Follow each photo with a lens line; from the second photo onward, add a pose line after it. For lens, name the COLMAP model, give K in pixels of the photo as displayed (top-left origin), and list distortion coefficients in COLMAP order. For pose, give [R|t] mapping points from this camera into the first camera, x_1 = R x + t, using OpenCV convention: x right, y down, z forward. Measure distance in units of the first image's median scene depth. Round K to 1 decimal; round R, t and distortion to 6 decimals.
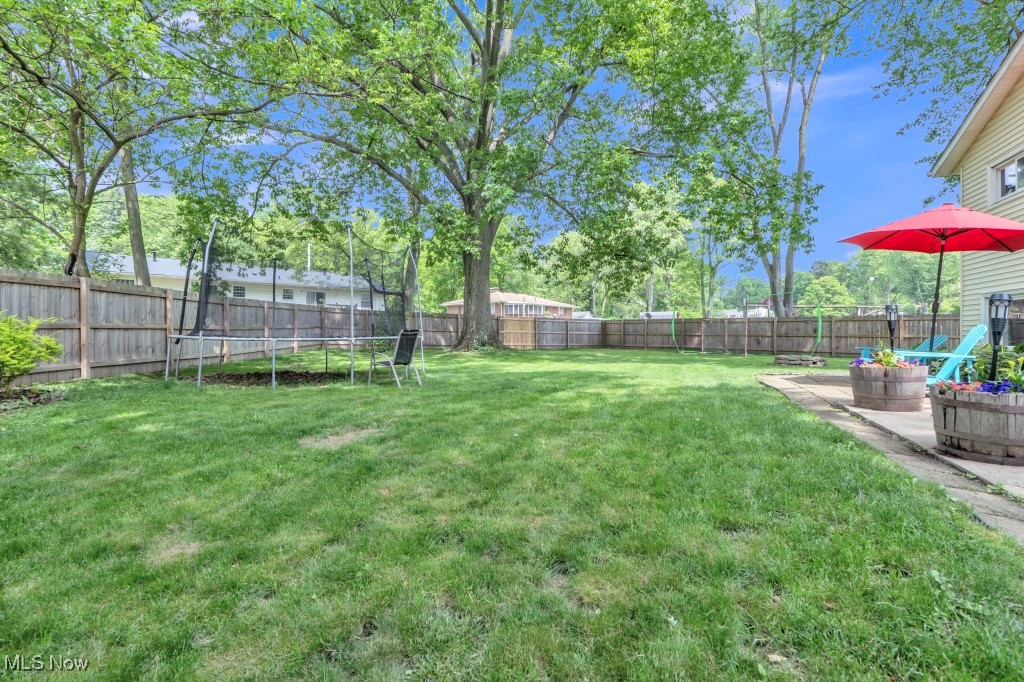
lens RADIAL K [[491.0, 0, 514.0], [0, 491.0, 342.2], [0, 0, 1]] dist [-0.010461, 0.000229]
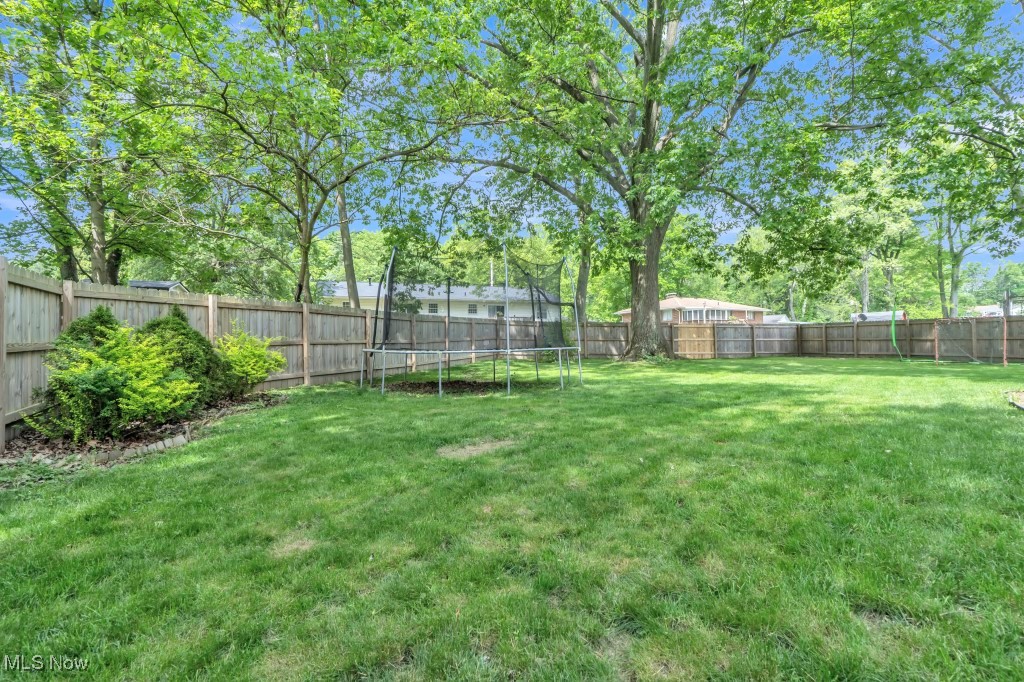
lens RADIAL K [[491.0, 0, 512.9], [0, 491.0, 341.8], [0, 0, 1]] dist [-0.010461, 0.000229]
pose [[0.936315, -0.016718, -0.350762, 0.033551], [0.010091, 0.999735, -0.020714, -0.003118], [0.351015, 0.015855, 0.936235, 0.019472]]
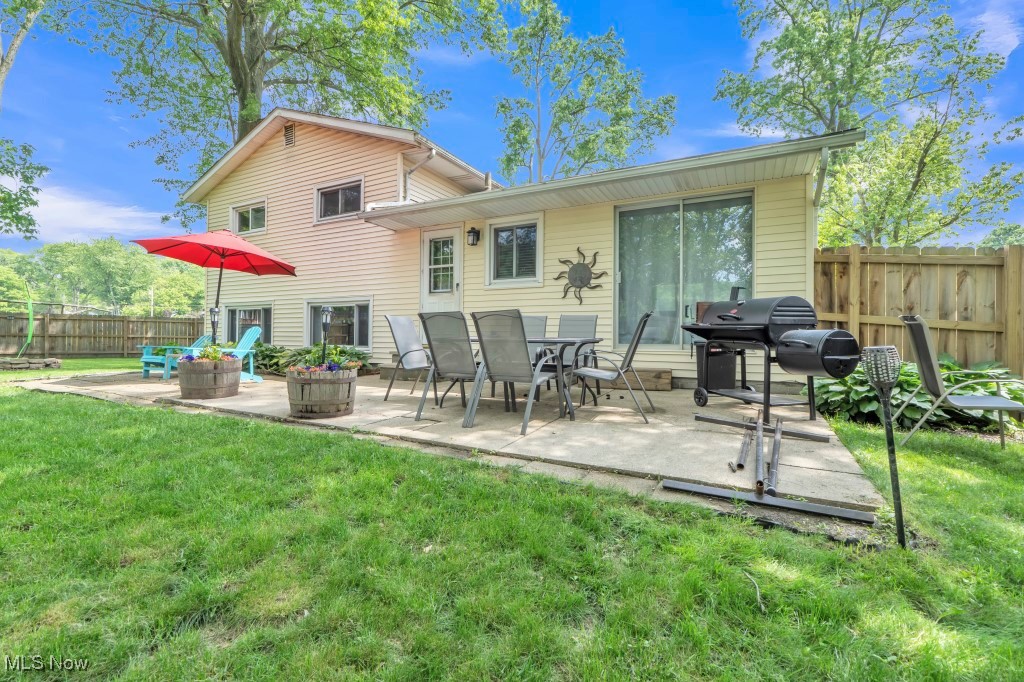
lens RADIAL K [[443.8, 0, 512.9], [0, 443.8, 340.2], [0, 0, 1]] dist [-0.000388, -0.000103]
pose [[0.137067, -0.003107, 0.990557, -0.085585], [0.007403, 0.999970, 0.002113, 0.001805], [-0.990534, 0.007043, 0.137086, 0.063247]]
